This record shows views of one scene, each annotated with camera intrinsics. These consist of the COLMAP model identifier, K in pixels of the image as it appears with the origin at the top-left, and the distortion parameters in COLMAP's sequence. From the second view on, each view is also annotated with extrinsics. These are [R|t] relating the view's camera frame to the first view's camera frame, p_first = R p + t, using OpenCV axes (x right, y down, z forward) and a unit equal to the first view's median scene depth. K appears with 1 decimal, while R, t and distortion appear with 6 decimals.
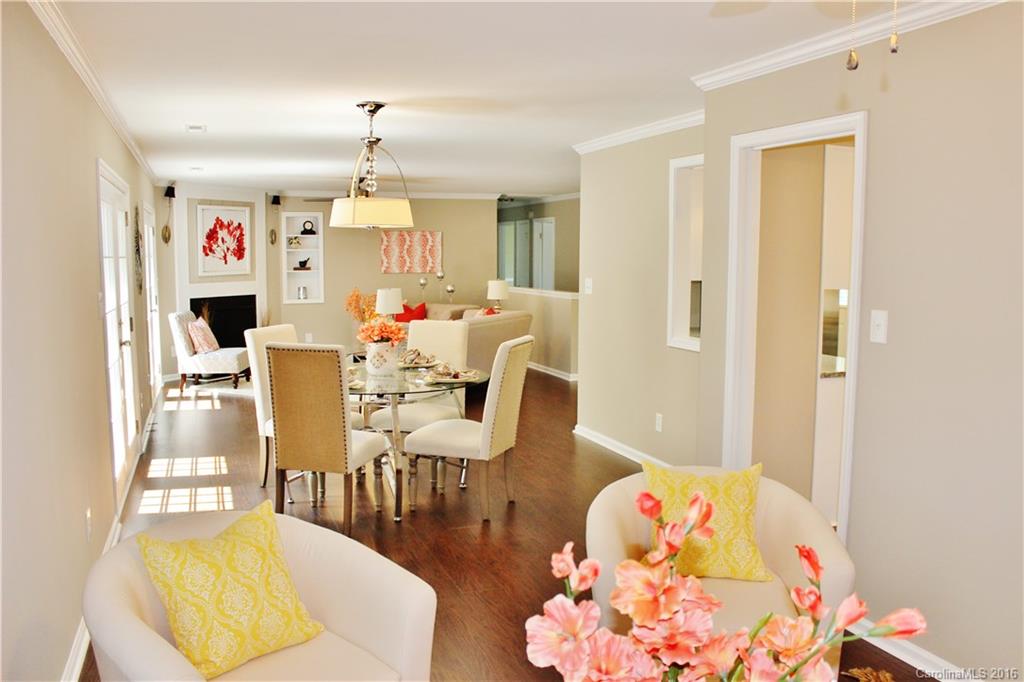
lens RADIAL K [[860.0, 0, 508.7], [0, 860.0, 341.5], [0, 0, 1]] dist [-0.147251, 0.122651]
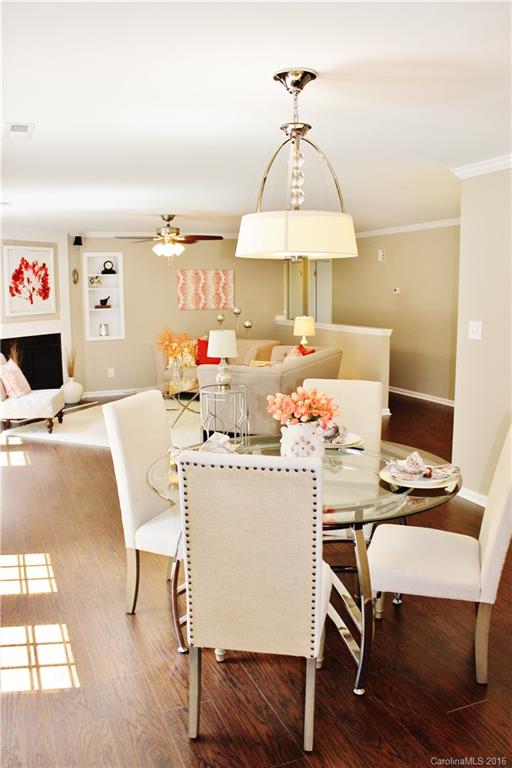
lens RADIAL K [[645.0, 0, 249.6], [0, 645.0, 383.6], [0, 0, 1]] dist [-0.147251, 0.122651]
pose [[0.999207, -0.016630, 0.036178, -0.102678], [0.014994, 0.998872, 0.045048, -0.026544], [-0.036886, -0.044470, 0.998330, 0.228574]]
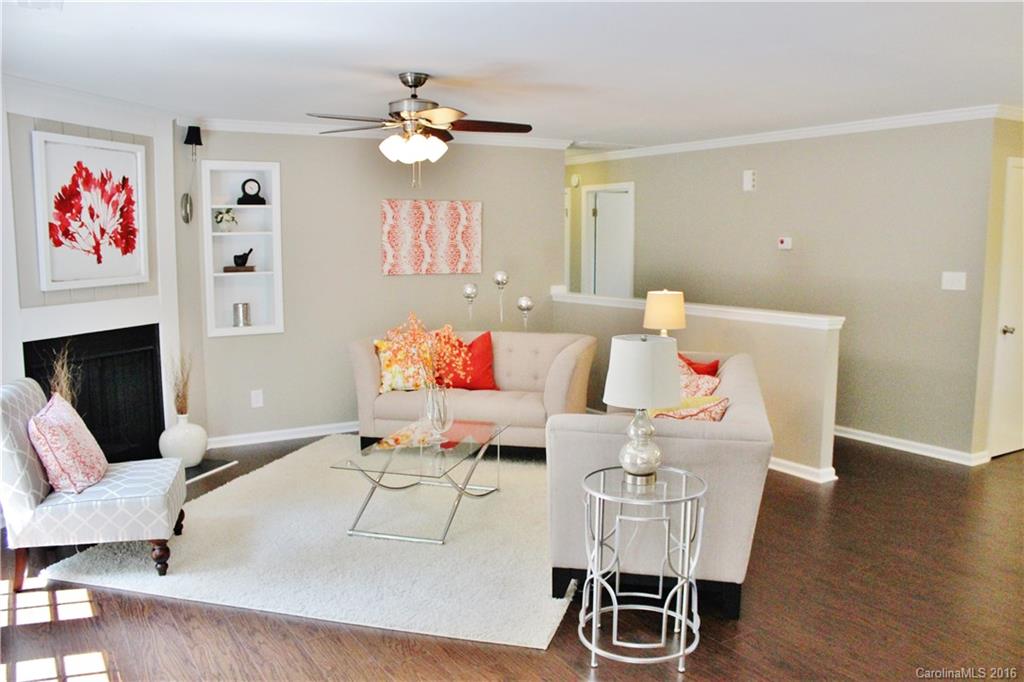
lens RADIAL K [[860.0, 0, 513.8], [0, 860.0, 348.5], [0, 0, 1]] dist [-0.147251, 0.122651]
pose [[0.979386, -0.026672, 0.200231, -0.201526], [0.021940, 0.999426, 0.025812, -0.050803], [-0.200804, -0.020887, 0.979409, 0.495532]]
